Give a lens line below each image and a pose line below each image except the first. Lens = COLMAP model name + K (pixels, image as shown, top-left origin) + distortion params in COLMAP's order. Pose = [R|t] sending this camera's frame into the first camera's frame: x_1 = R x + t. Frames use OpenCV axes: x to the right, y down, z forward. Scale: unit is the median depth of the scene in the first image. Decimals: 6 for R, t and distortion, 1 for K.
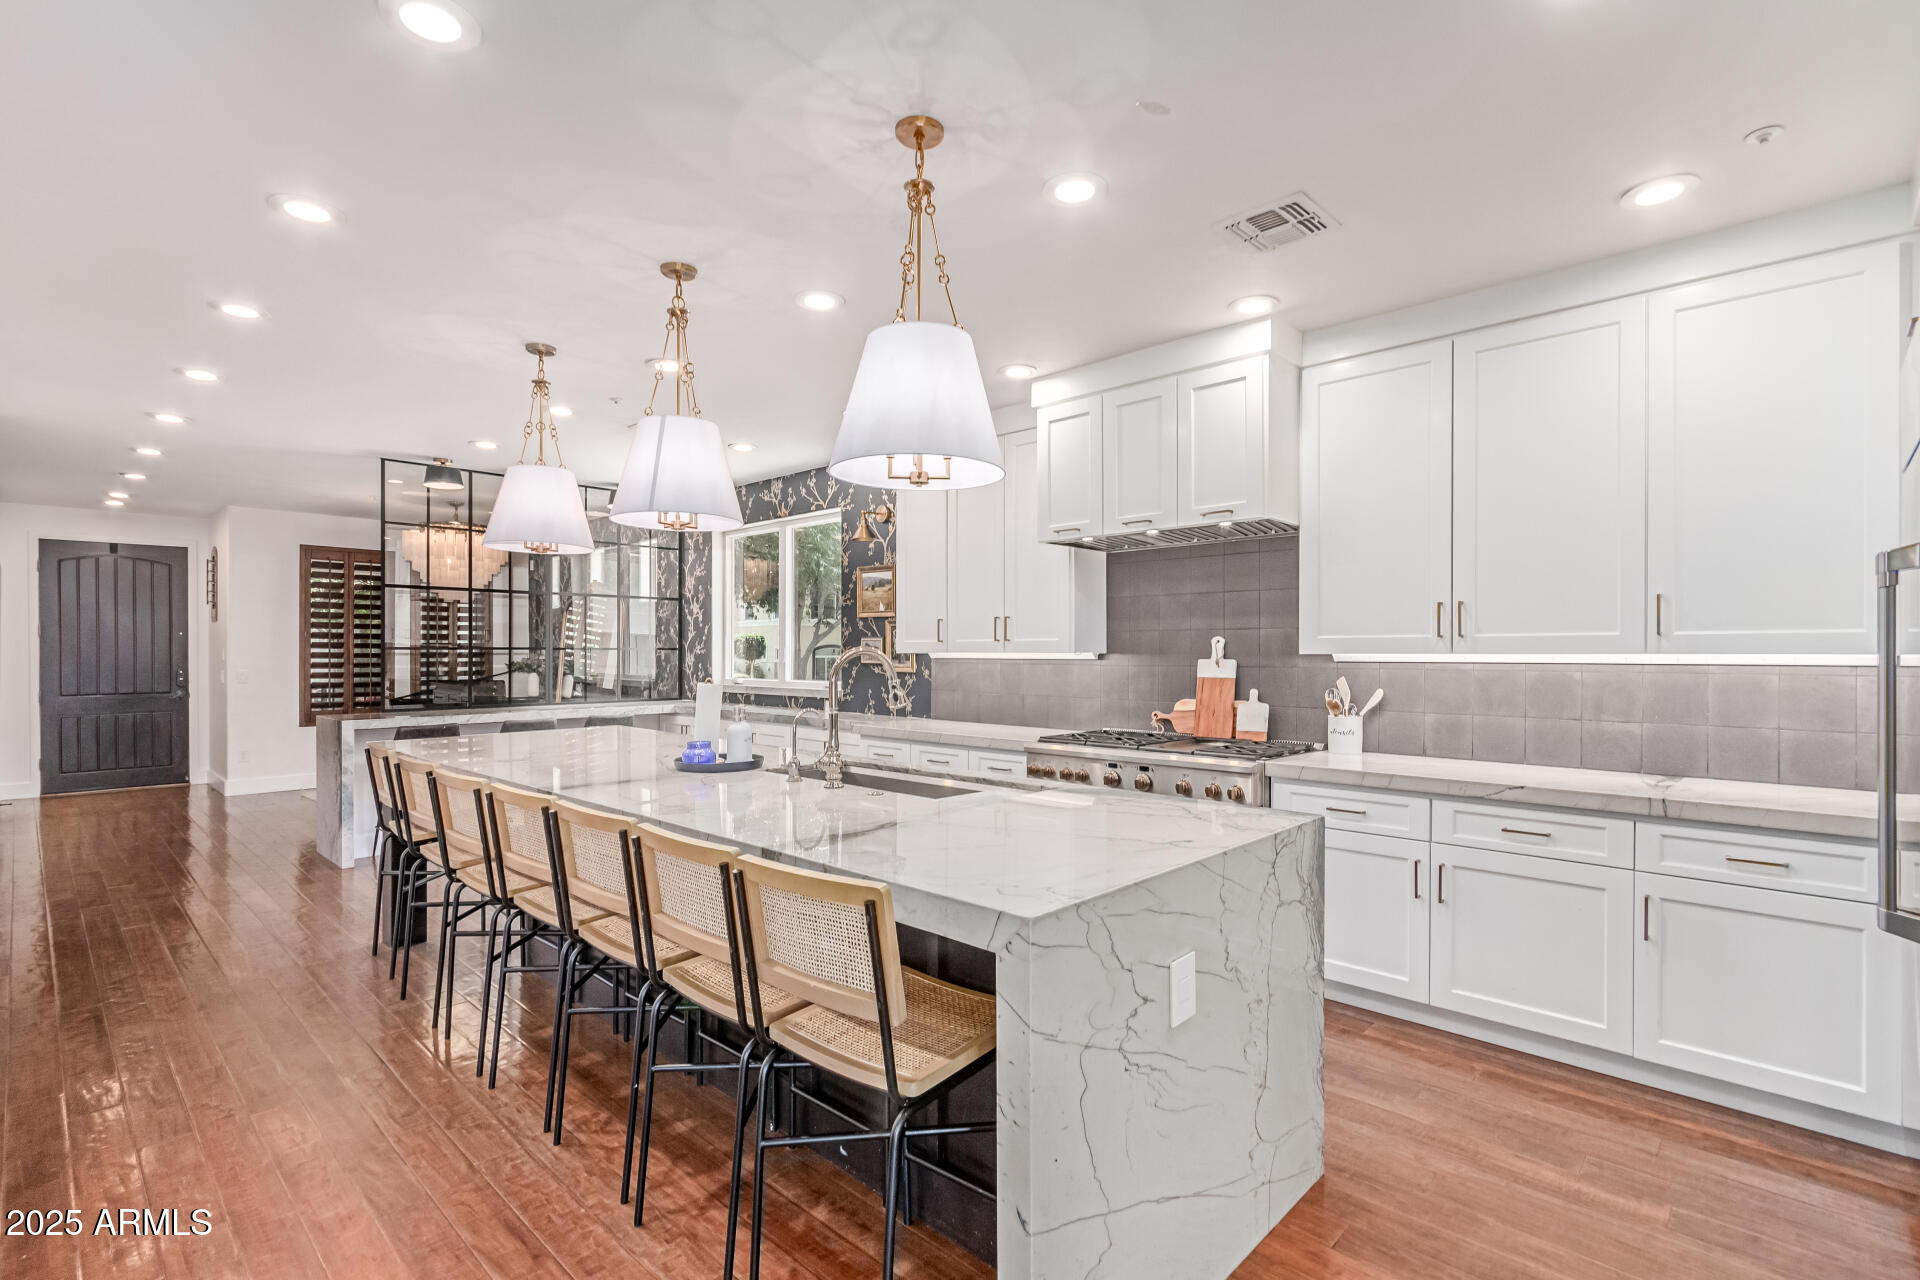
lens RADIAL K [[891.4, 0, 966.1], [0, 891.4, 653.7], [0, 0, 1]] dist [0.002882, 0.001594]
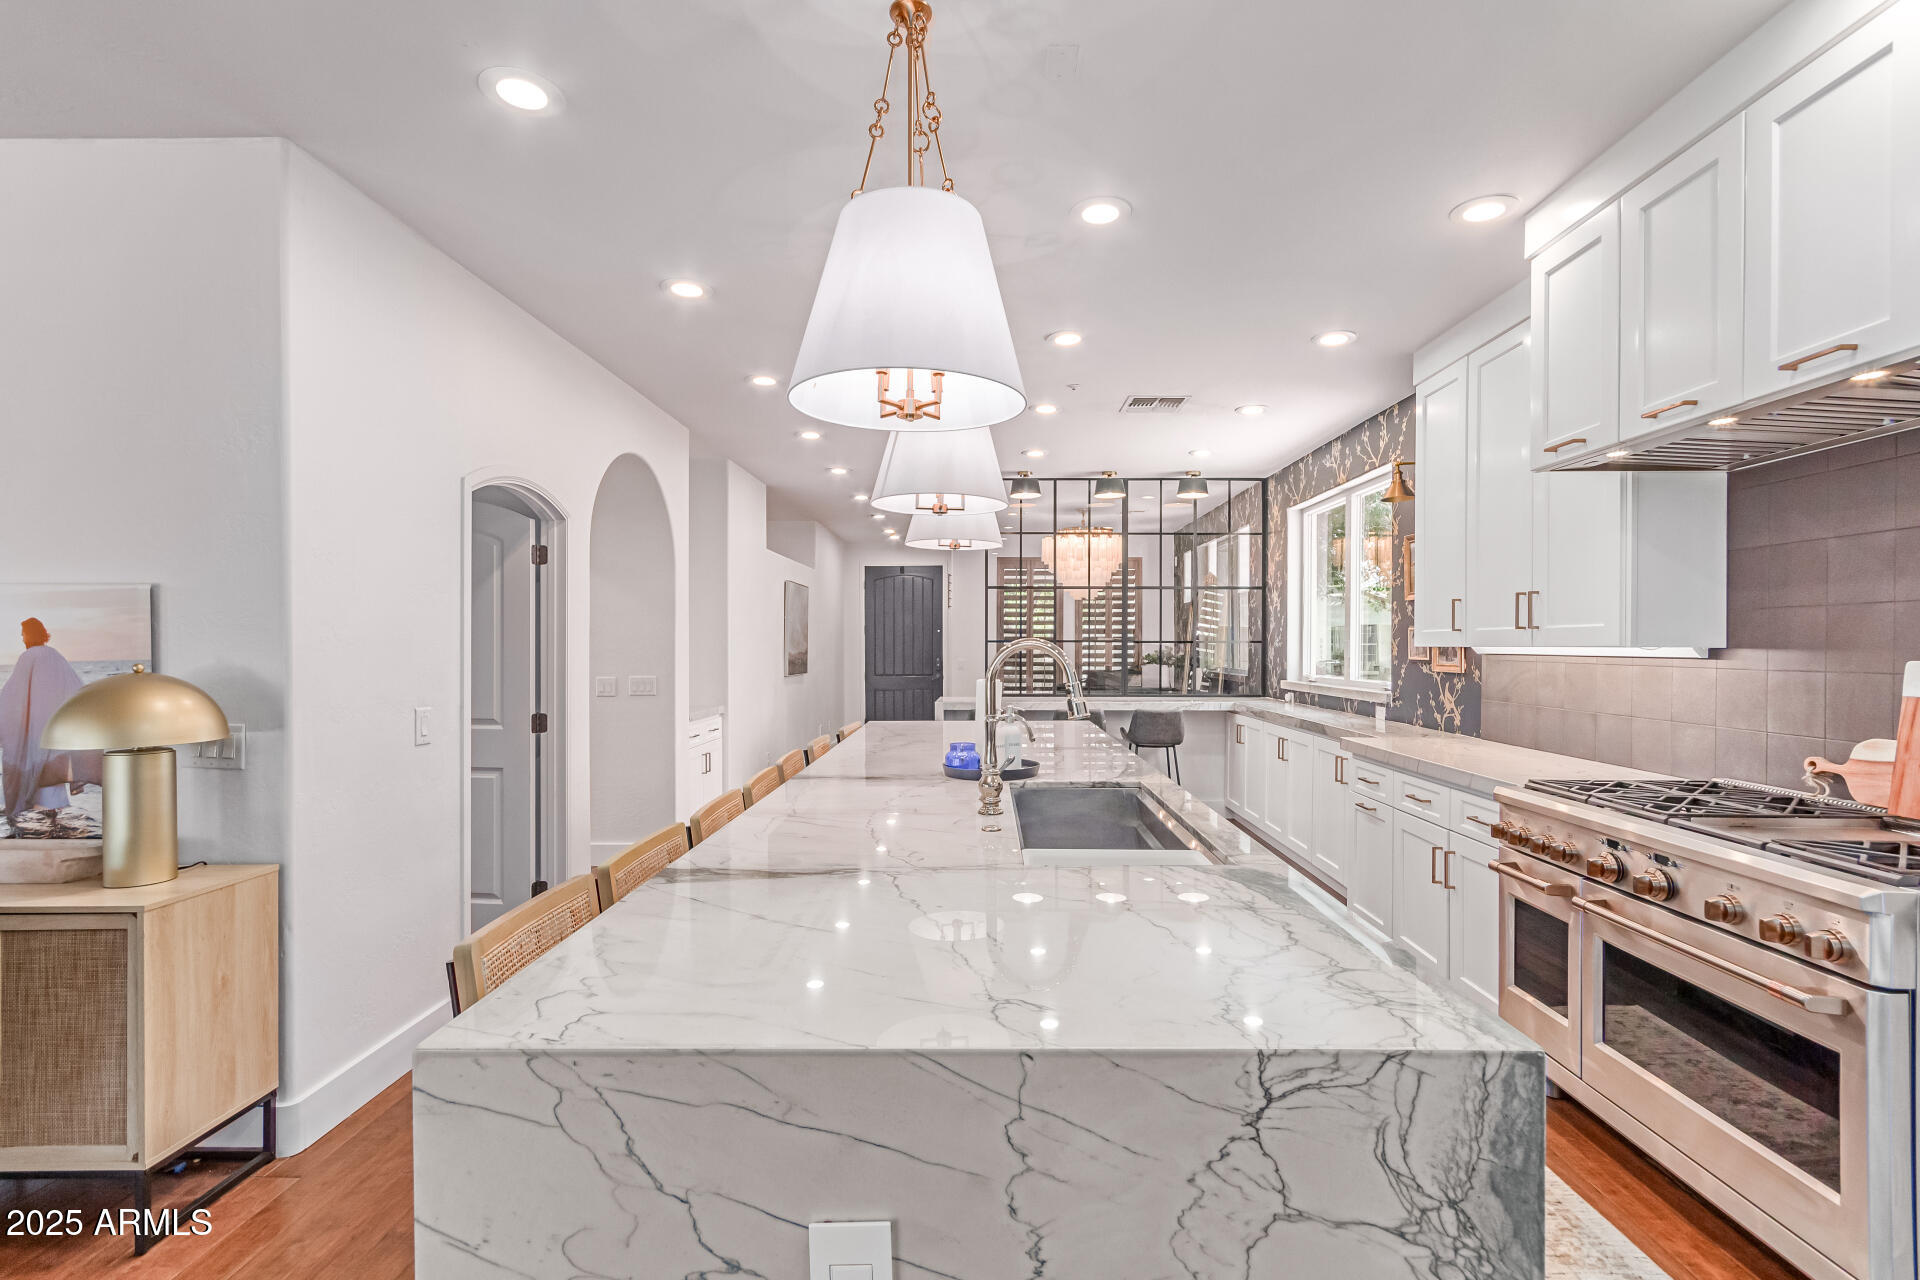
lens RADIAL K [[891.4, 0, 976.2], [0, 891.4, 650.2], [0, 0, 1]] dist [0.002882, 0.001594]
pose [[0.681887, 0.005961, -0.731433, 0.194117], [-0.003497, 0.999982, 0.004889, -0.000083], [0.731449, -0.000775, 0.681895, 0.199684]]
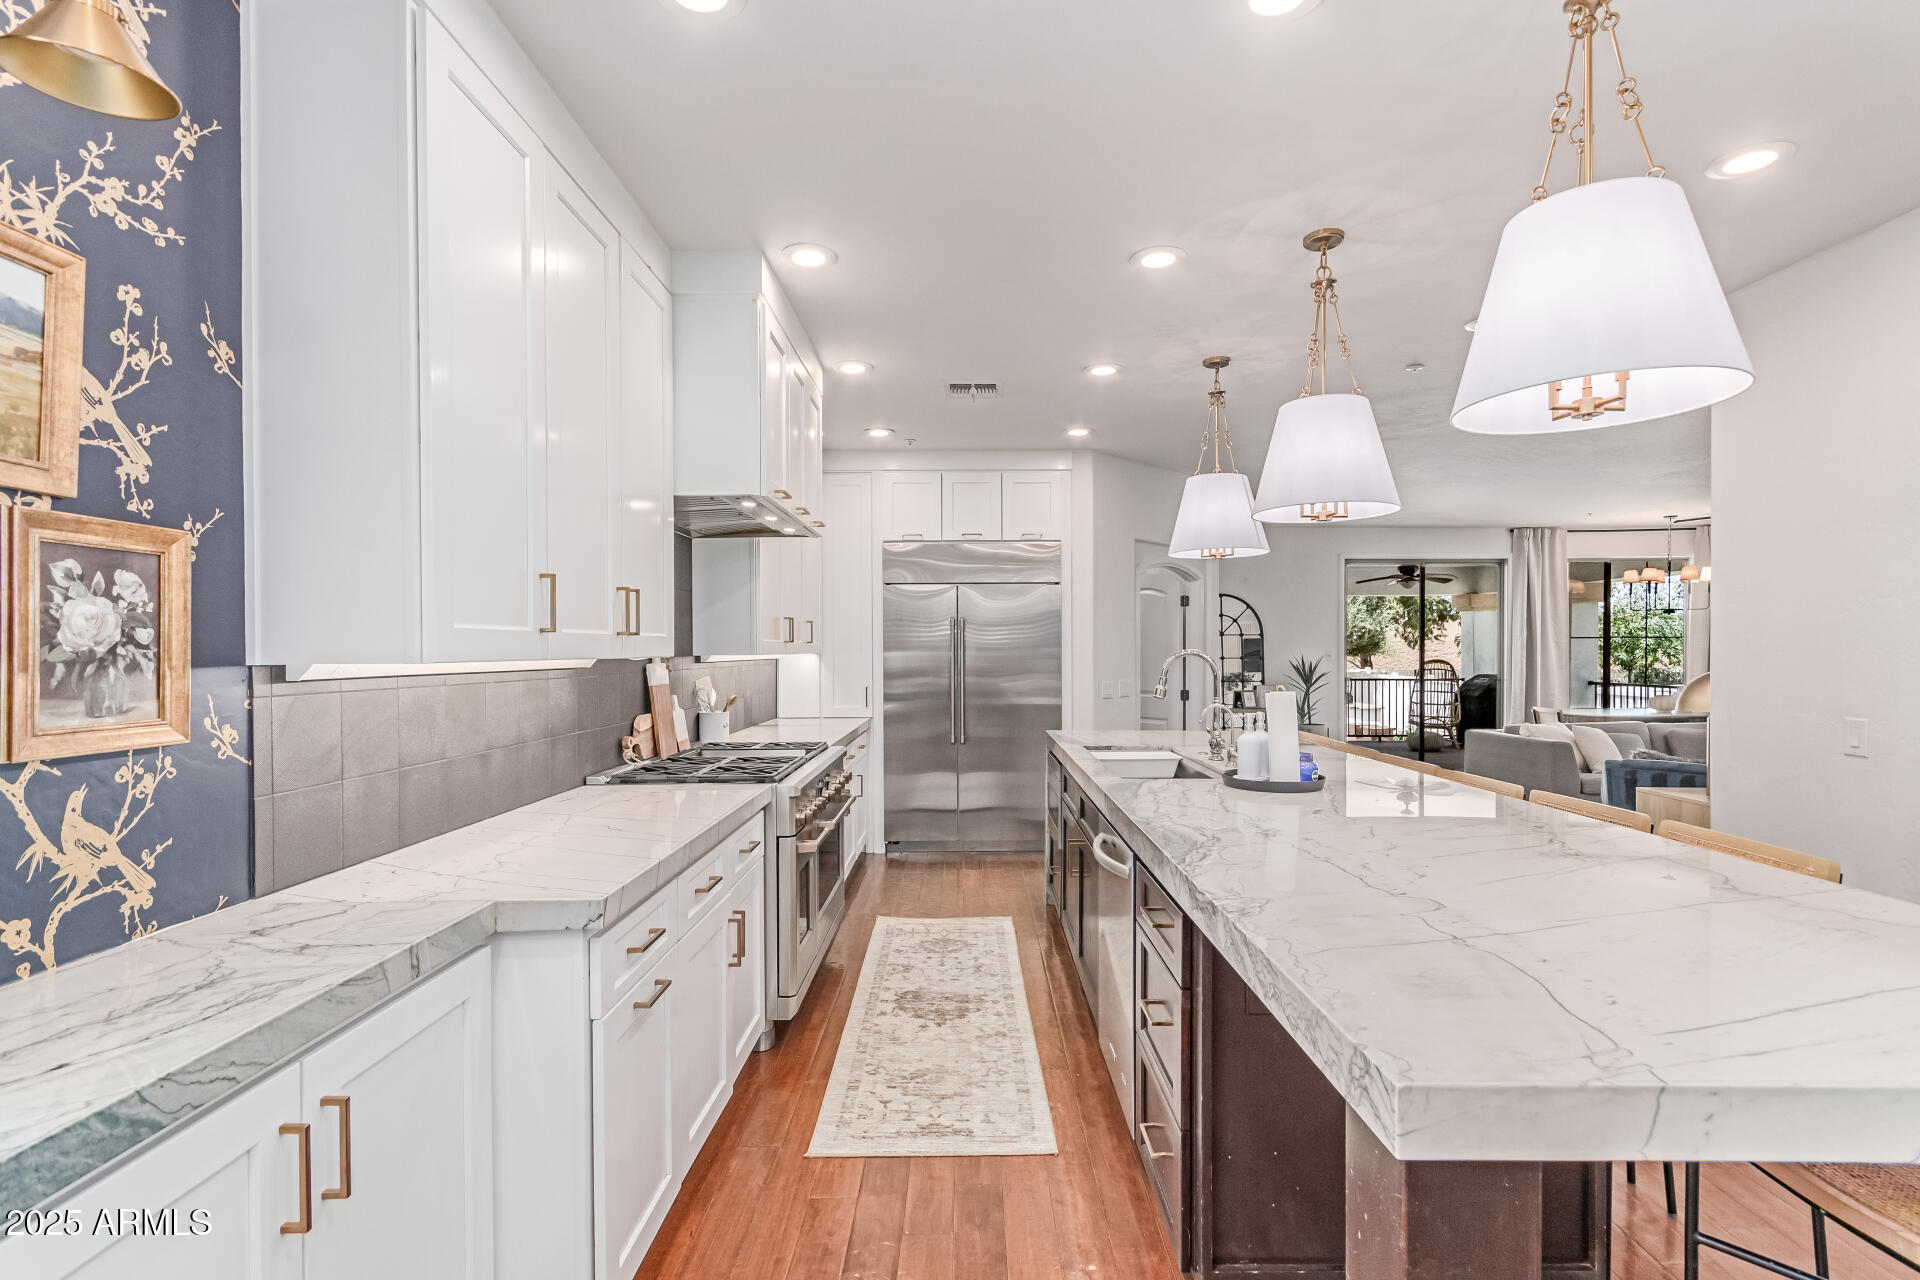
lens RADIAL K [[891.4, 0, 964.8], [0, 891.4, 654.6], [0, 0, 1]] dist [0.002882, 0.001594]
pose [[-0.685844, -0.006162, 0.727723, -0.372970], [-0.000800, 0.999970, 0.007714, -0.006001], [-0.727748, 0.004708, -0.685828, 0.960543]]
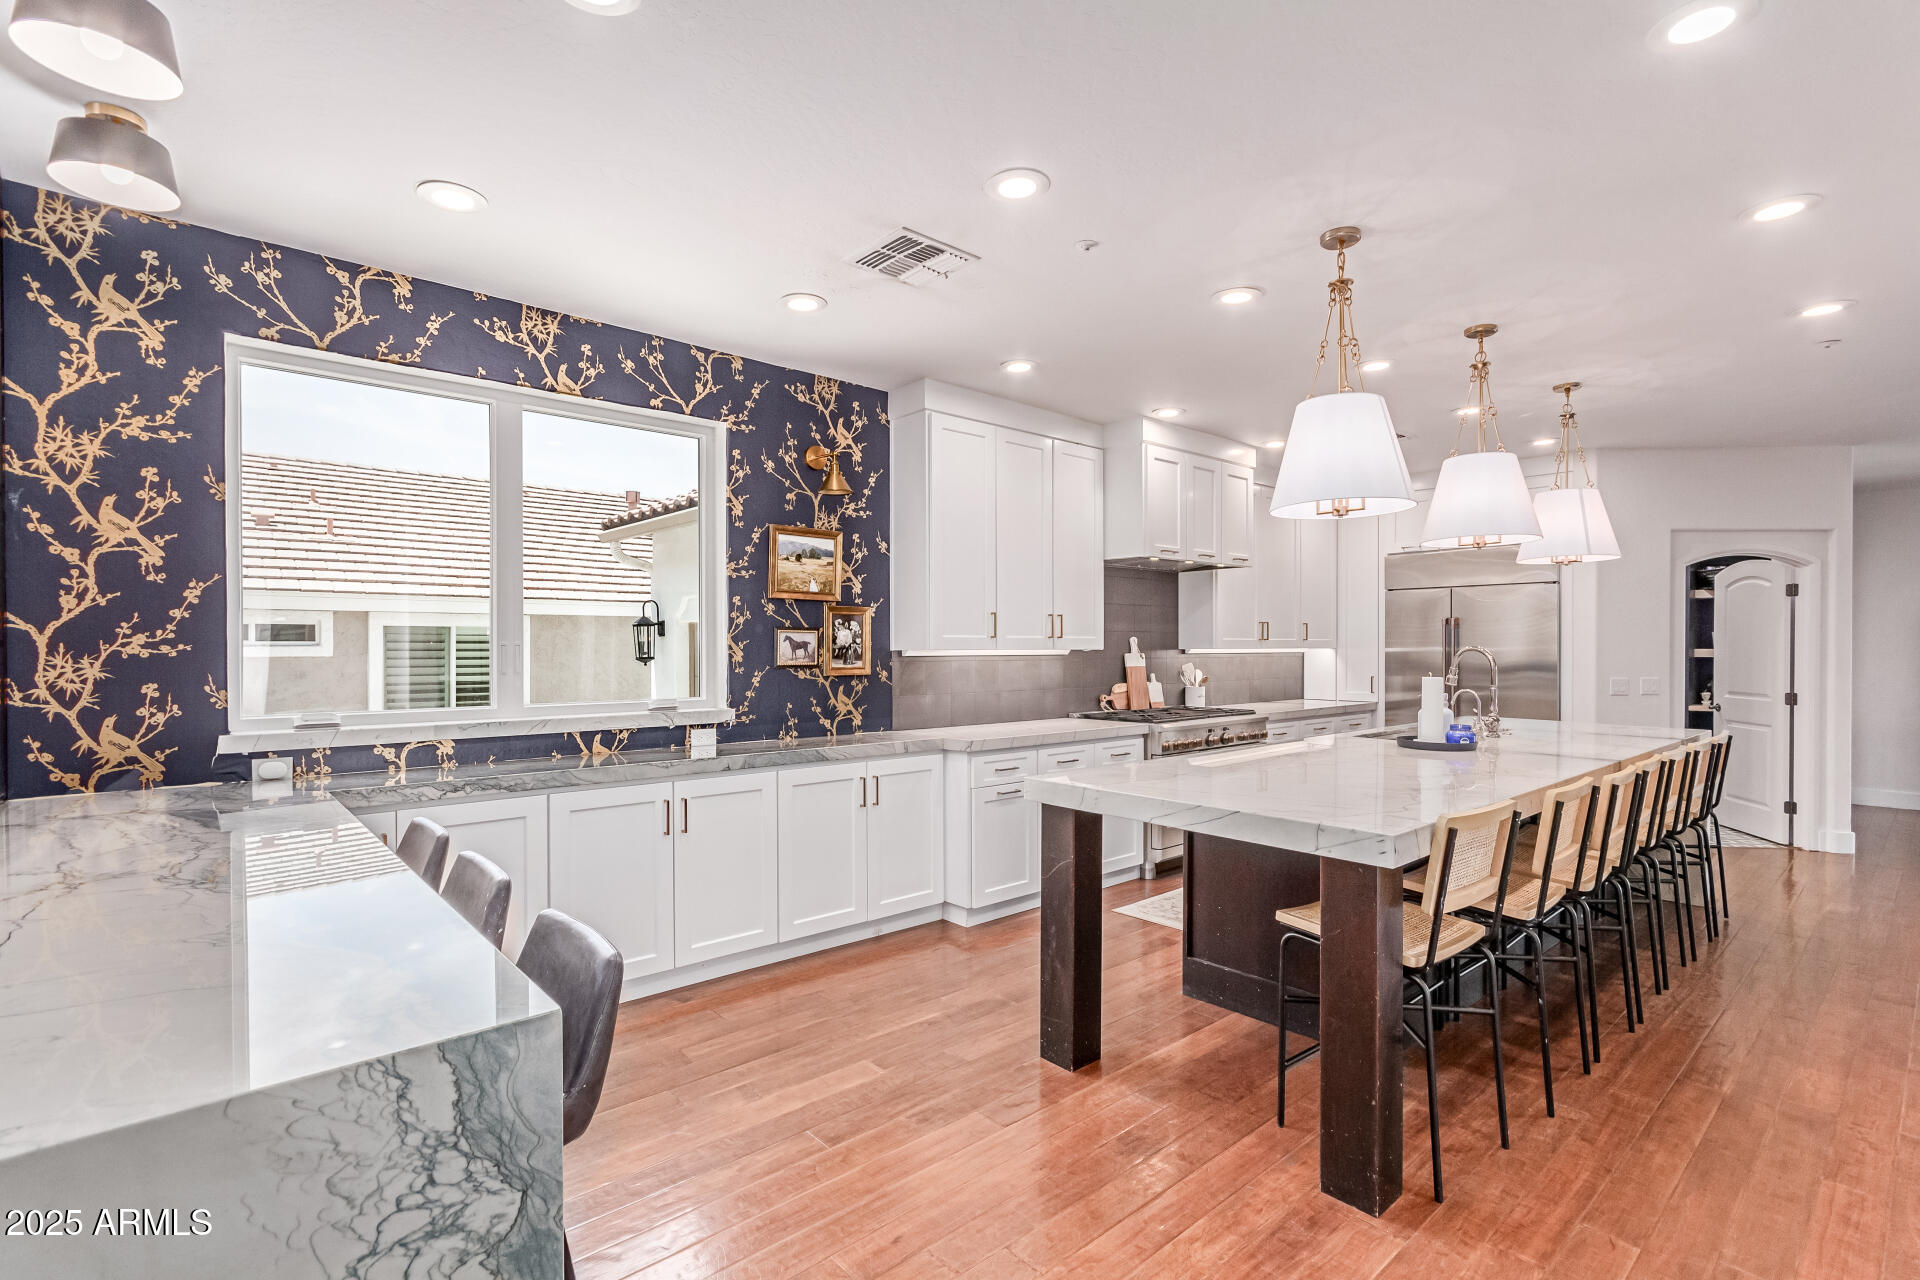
lens RADIAL K [[891.4, 0, 970.5], [0, 891.4, 651.1], [0, 0, 1]] dist [0.002882, 0.001594]
pose [[0.081553, -0.009223, 0.996626, -0.792421], [-0.000369, 0.999957, 0.009284, -0.007166], [-0.996669, -0.001125, 0.081546, 0.803322]]
